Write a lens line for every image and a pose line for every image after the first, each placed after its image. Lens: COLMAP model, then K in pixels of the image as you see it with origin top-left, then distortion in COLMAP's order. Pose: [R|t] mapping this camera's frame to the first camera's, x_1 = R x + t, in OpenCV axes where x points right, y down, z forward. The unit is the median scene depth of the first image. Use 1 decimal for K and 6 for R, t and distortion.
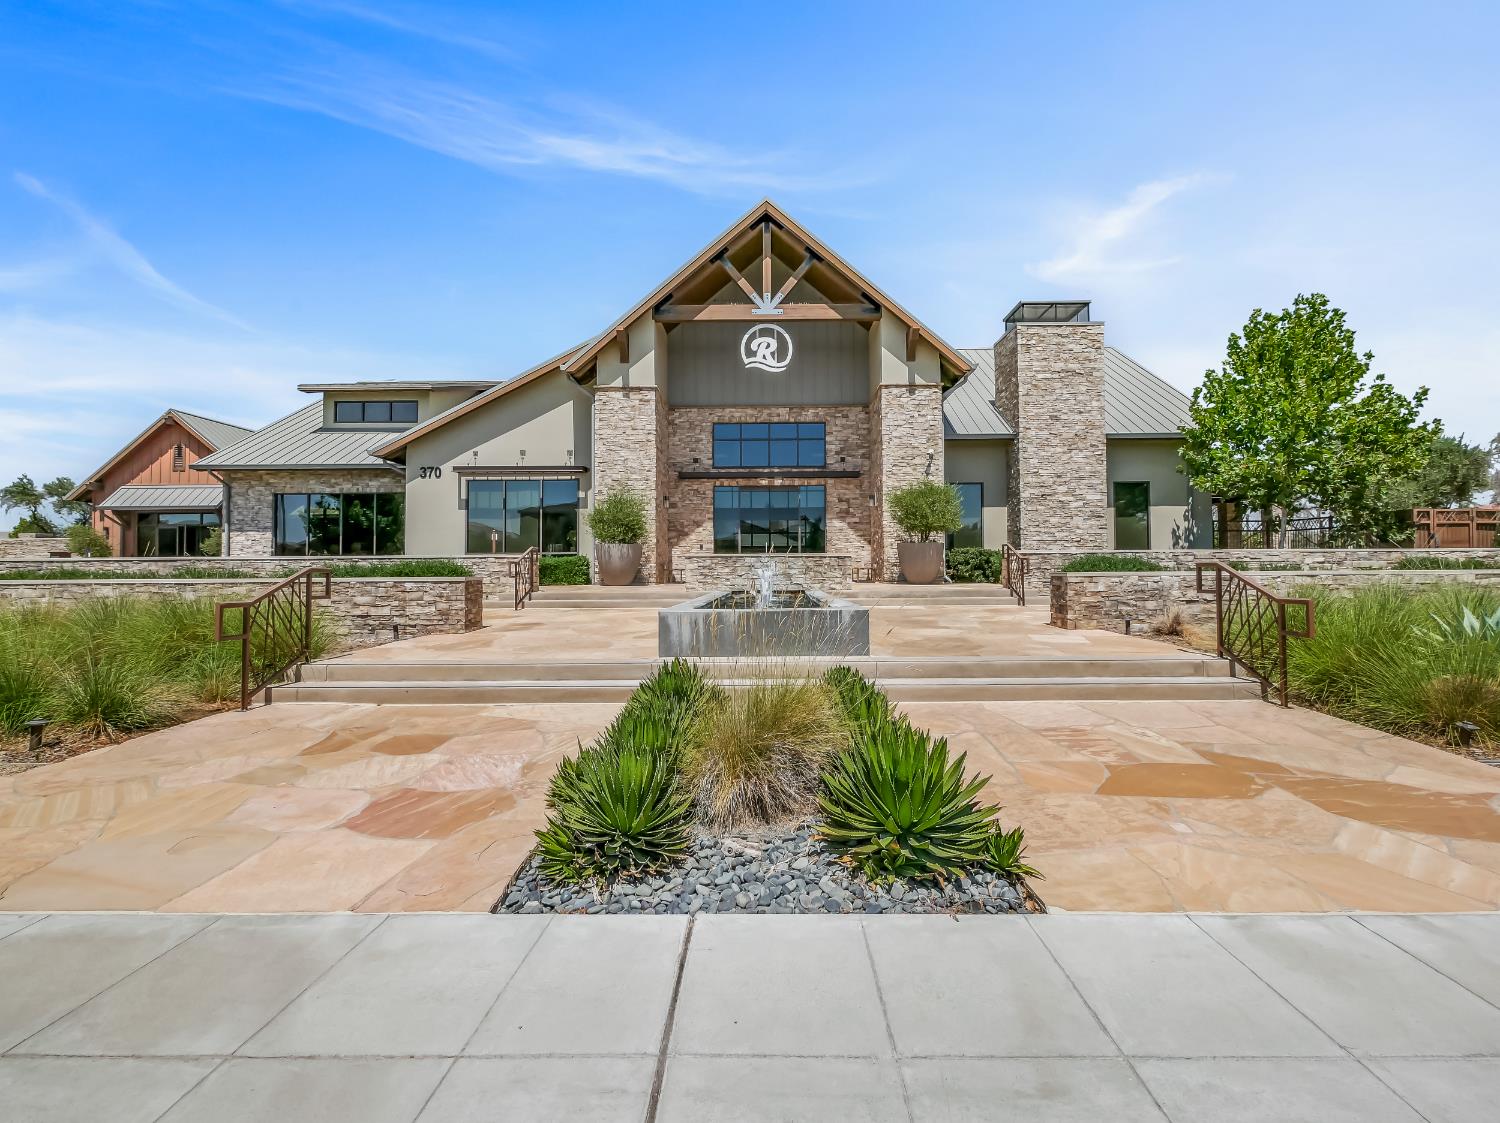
lens RADIAL K [[712.9, 0, 754.3], [0, 712.9, 557.1], [0, 0, 1]] dist [-0.001866, -0.000092]
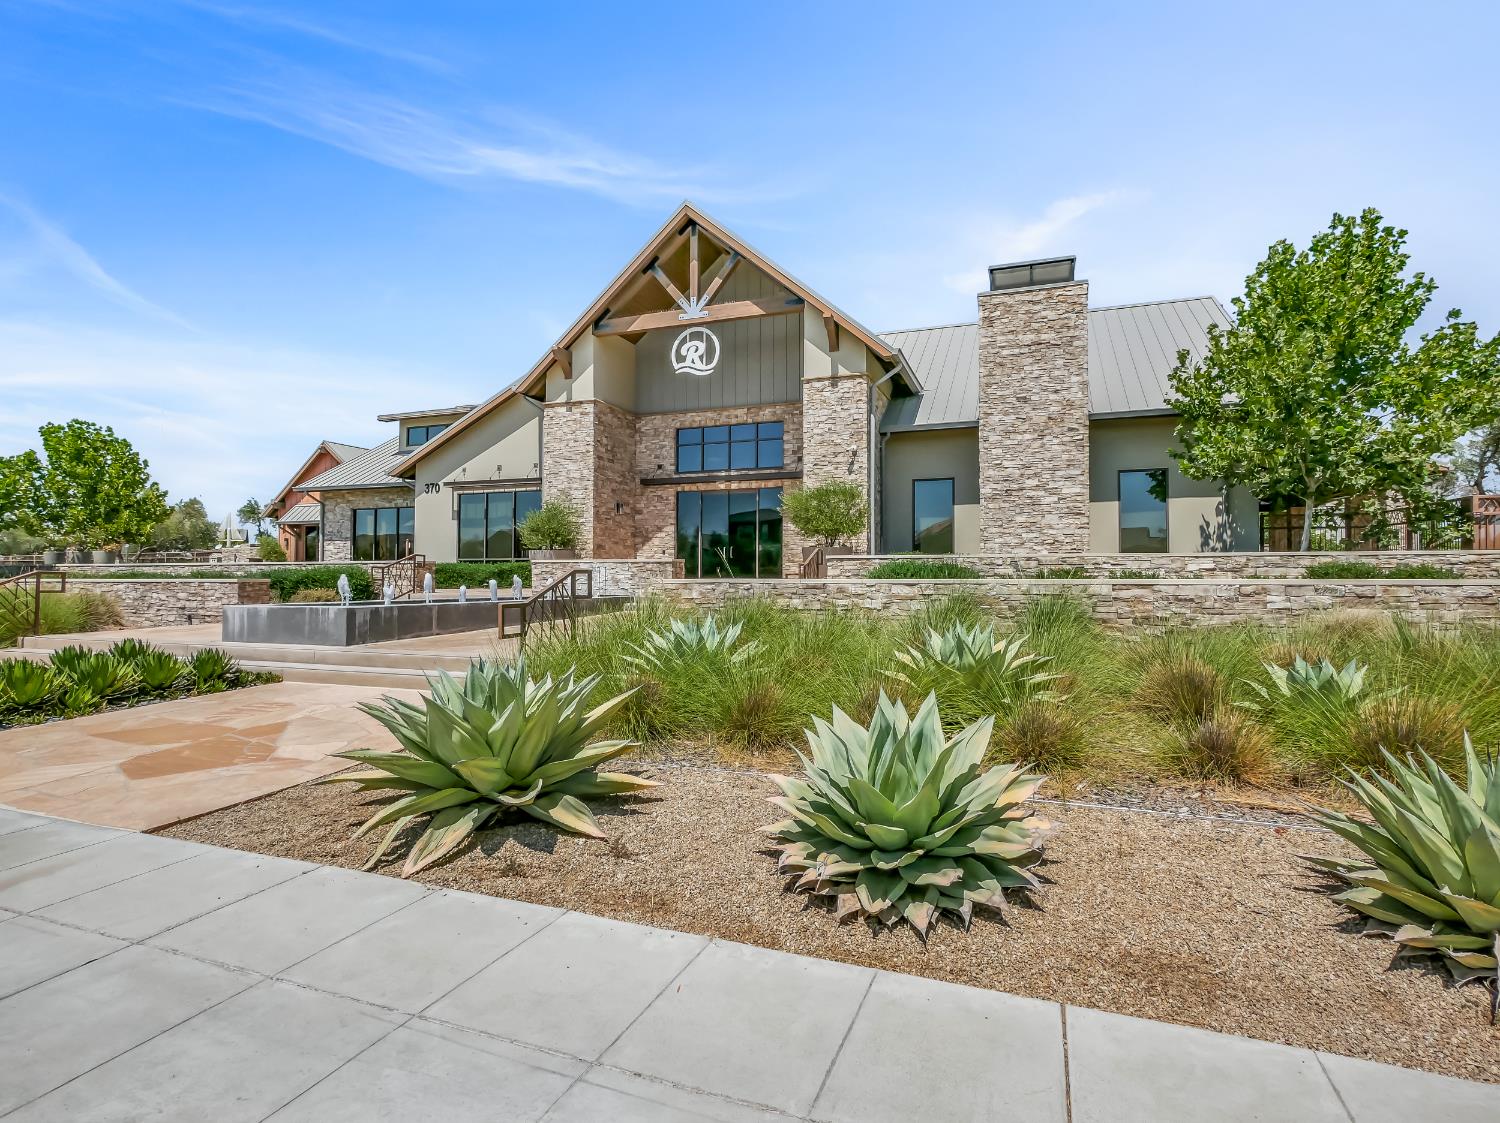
lens RADIAL K [[778.7, 0, 748.5], [0, 778.7, 566.7], [0, 0, 1]] dist [-0.002858, -0.000441]
pose [[0.937030, 0.001773, -0.349244, 0.456837], [0.000922, 0.999971, 0.007550, -0.001776], [0.349247, -0.007396, 0.937001, 0.006477]]
